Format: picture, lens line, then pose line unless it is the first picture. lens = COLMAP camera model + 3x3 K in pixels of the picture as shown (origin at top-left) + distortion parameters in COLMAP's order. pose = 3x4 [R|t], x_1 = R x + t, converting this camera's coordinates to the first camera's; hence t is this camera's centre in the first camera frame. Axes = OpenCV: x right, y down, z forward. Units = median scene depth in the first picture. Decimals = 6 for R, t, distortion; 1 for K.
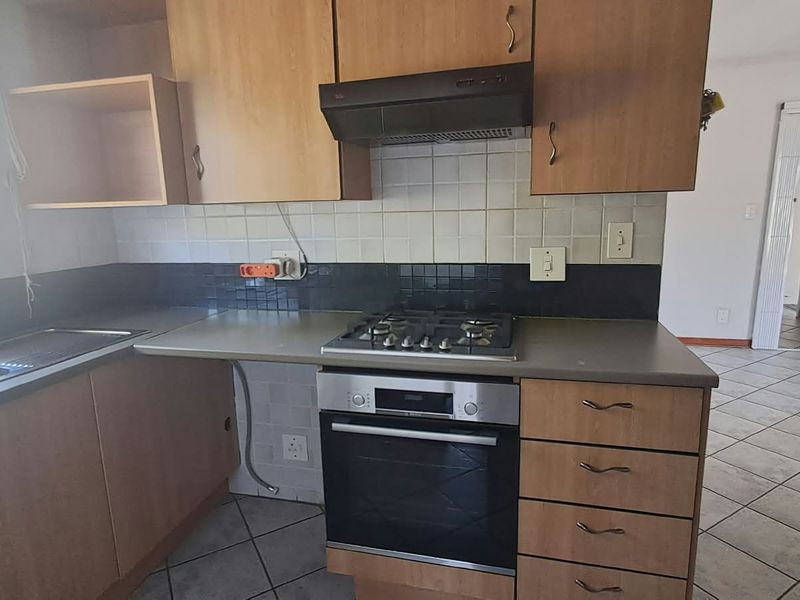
lens RADIAL K [[492.3, 0, 403.0], [0, 492.3, 300.3], [0, 0, 1]] dist [-0.007760, 0.010191]
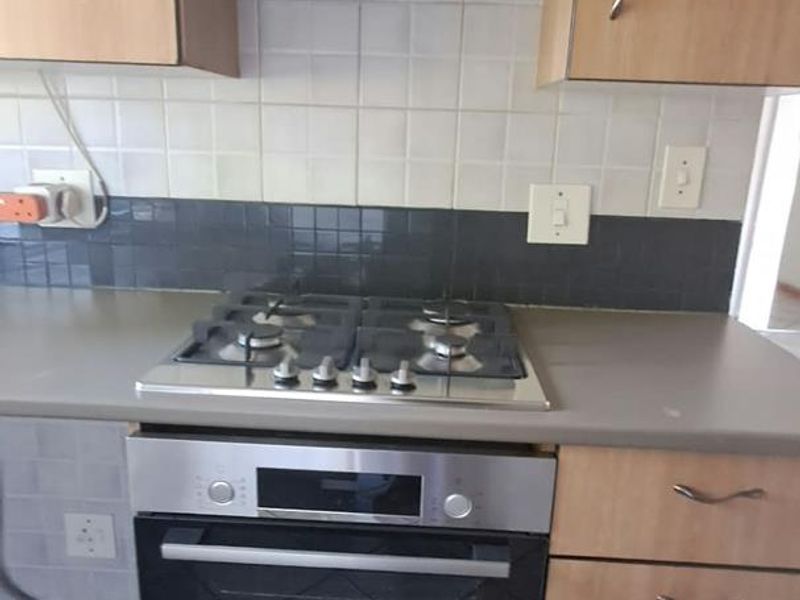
lens RADIAL K [[651.1, 0, 406.2], [0, 651.1, 301.3], [0, 0, 1]] dist [-0.008316, 0.014148]
pose [[0.975936, 0.002138, 0.218047, -0.045810], [-0.018683, 0.997095, 0.073845, -0.026678], [-0.217255, -0.076142, 0.973141, 0.312958]]
